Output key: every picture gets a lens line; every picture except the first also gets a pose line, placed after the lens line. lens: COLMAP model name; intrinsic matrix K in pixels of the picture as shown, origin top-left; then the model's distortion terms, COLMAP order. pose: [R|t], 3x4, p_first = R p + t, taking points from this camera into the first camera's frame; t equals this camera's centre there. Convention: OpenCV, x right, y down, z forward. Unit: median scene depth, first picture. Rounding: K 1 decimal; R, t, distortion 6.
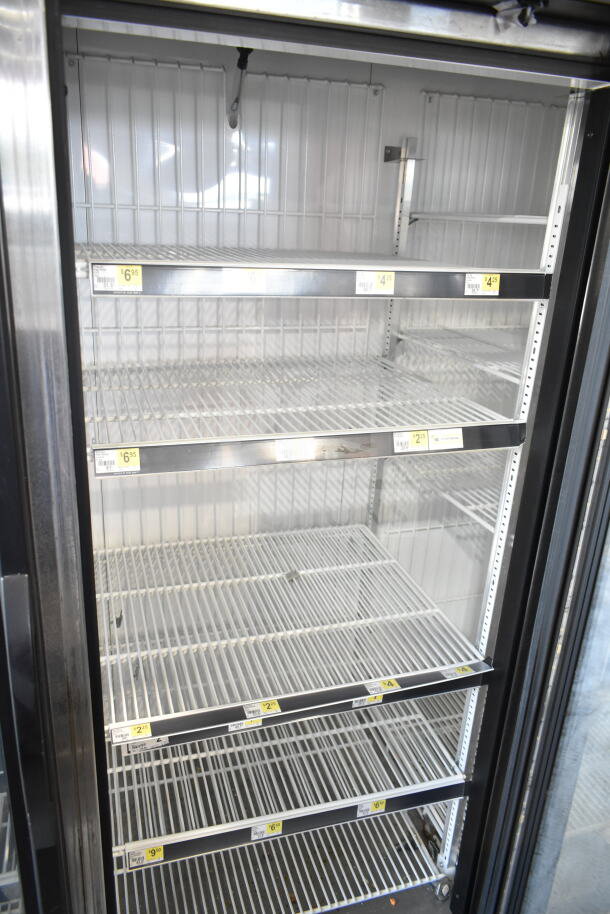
lens RADIAL K [[693.3, 0, 305.0], [0, 693.3, 457.0], [0, 0, 1]] dist [-0.013684, -0.003506]
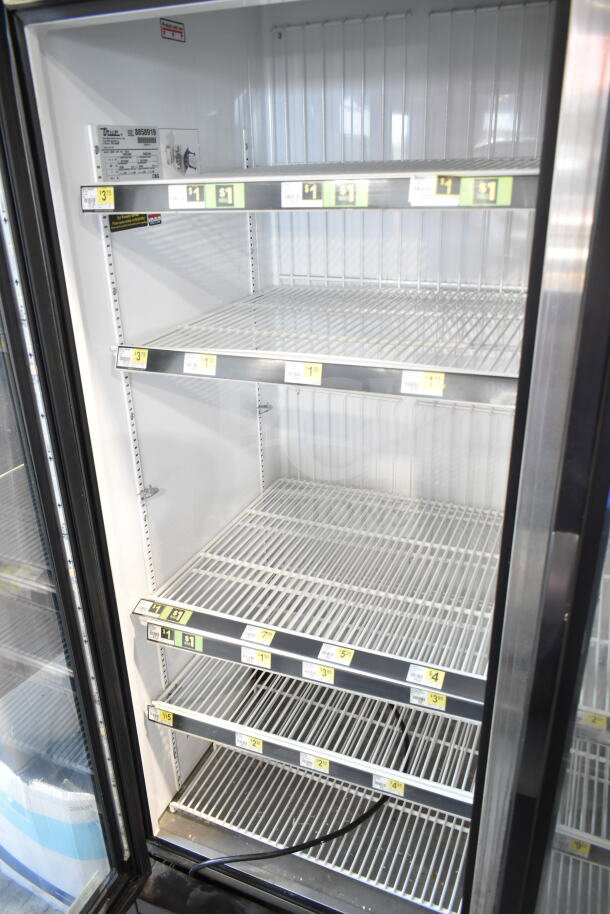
lens RADIAL K [[693.3, 0, 305.0], [0, 693.3, 457.0], [0, 0, 1]] dist [-0.013684, -0.003506]
pose [[0.747892, 0.209907, -0.629759, 0.423090], [-0.182902, 0.977128, 0.108479, -0.006858], [0.638126, 0.034053, 0.769178, 0.155142]]
